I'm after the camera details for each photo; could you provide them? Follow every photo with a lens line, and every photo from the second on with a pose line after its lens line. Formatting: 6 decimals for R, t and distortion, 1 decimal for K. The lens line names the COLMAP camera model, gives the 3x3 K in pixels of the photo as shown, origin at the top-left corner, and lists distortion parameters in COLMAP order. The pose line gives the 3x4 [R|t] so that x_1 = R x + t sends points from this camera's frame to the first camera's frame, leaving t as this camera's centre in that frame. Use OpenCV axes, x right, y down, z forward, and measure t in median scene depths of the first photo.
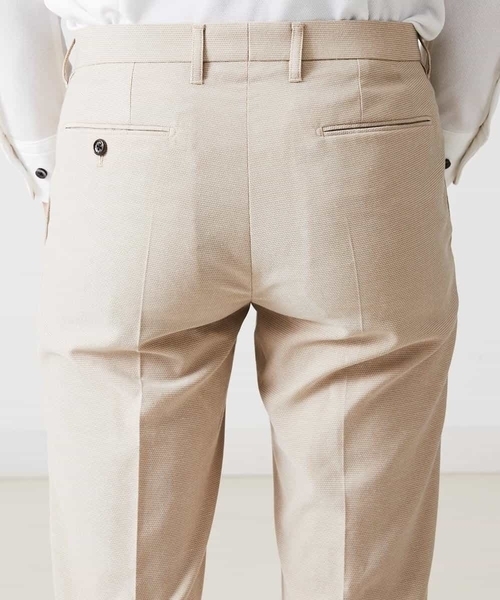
lens RADIAL K [[2077.6, 0, 250.0], [0, 2077.6, 300.0], [0, 0, 1]] dist [-0.214202, -1.552300]
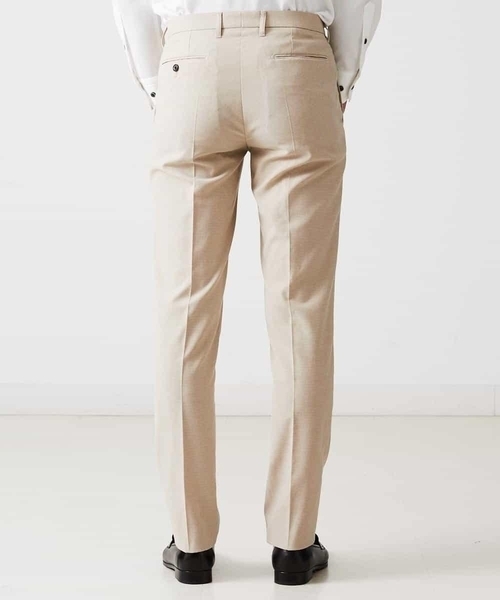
lens RADIAL K [[2077.6, 0, 250.0], [0, 2077.6, 300.0], [0, 0, 1]] dist [-0.214202, -1.552300]
pose [[0.995714, -0.007657, -0.092170, 0.205889], [-0.008836, 0.984133, -0.177212, 0.553331], [0.092064, 0.177266, 0.979847, -1.106440]]
